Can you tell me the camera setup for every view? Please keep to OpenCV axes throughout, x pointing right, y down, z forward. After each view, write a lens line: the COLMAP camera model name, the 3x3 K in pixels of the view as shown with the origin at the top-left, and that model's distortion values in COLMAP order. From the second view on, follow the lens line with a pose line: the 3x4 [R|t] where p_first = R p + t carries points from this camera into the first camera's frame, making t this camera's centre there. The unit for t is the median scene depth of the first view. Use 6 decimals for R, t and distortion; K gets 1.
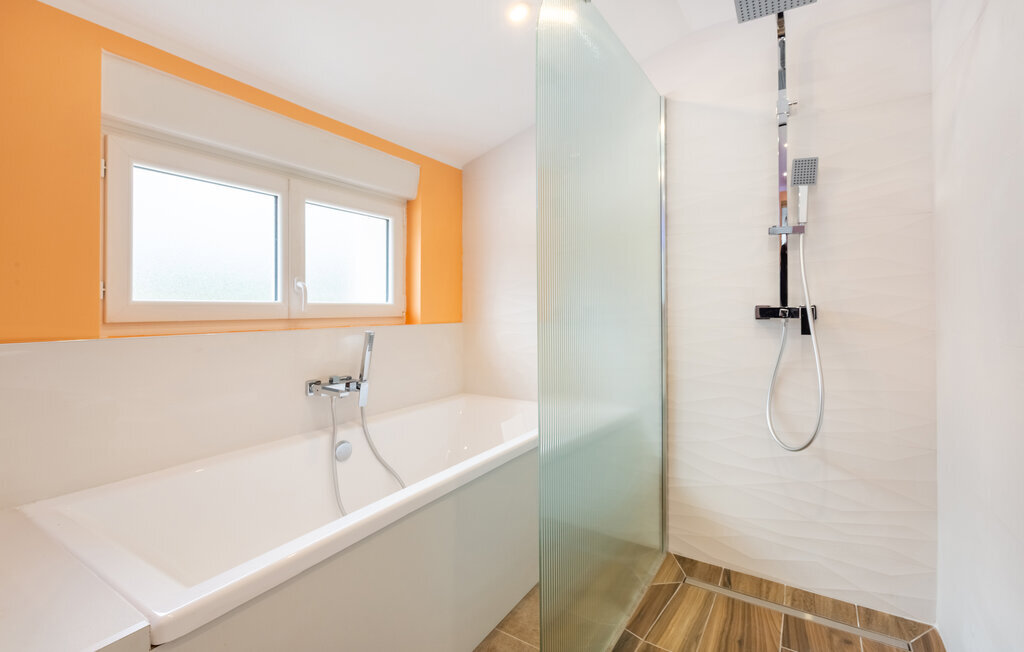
lens RADIAL K [[465.4, 0, 509.8], [0, 465.4, 318.7], [0, 0, 1]] dist [0.002482, -0.000853]
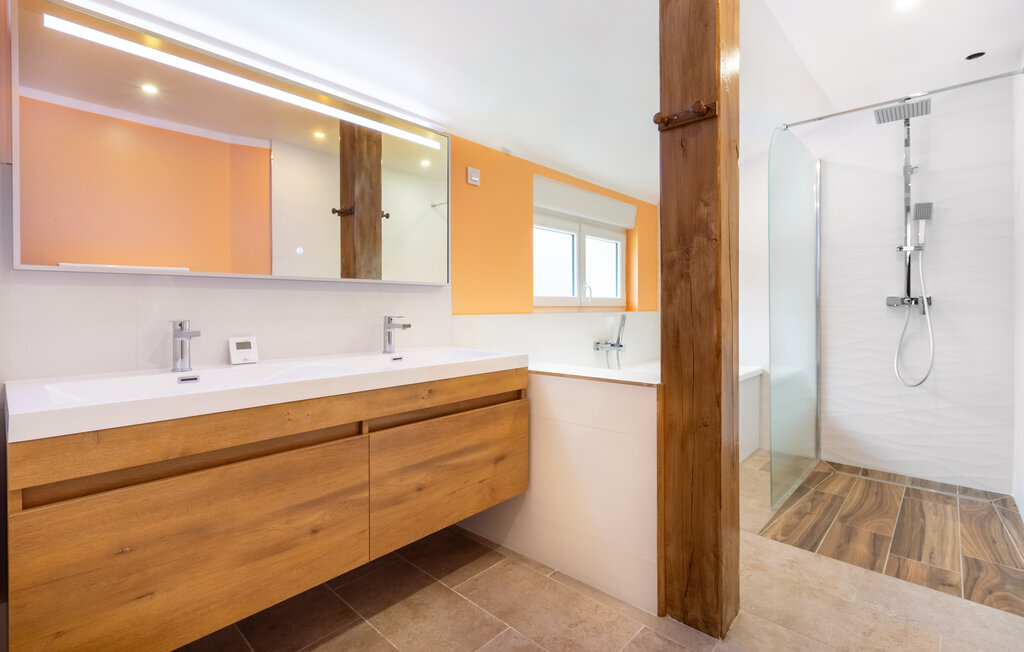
lens RADIAL K [[465.4, 0, 513.9], [0, 465.4, 319.5], [0, 0, 1]] dist [0.002482, -0.000853]
pose [[0.983881, 0.003034, -0.178797, -0.426178], [-0.001792, 0.999973, 0.007108, 0.039102], [0.178813, -0.006673, 0.983860, -0.765787]]
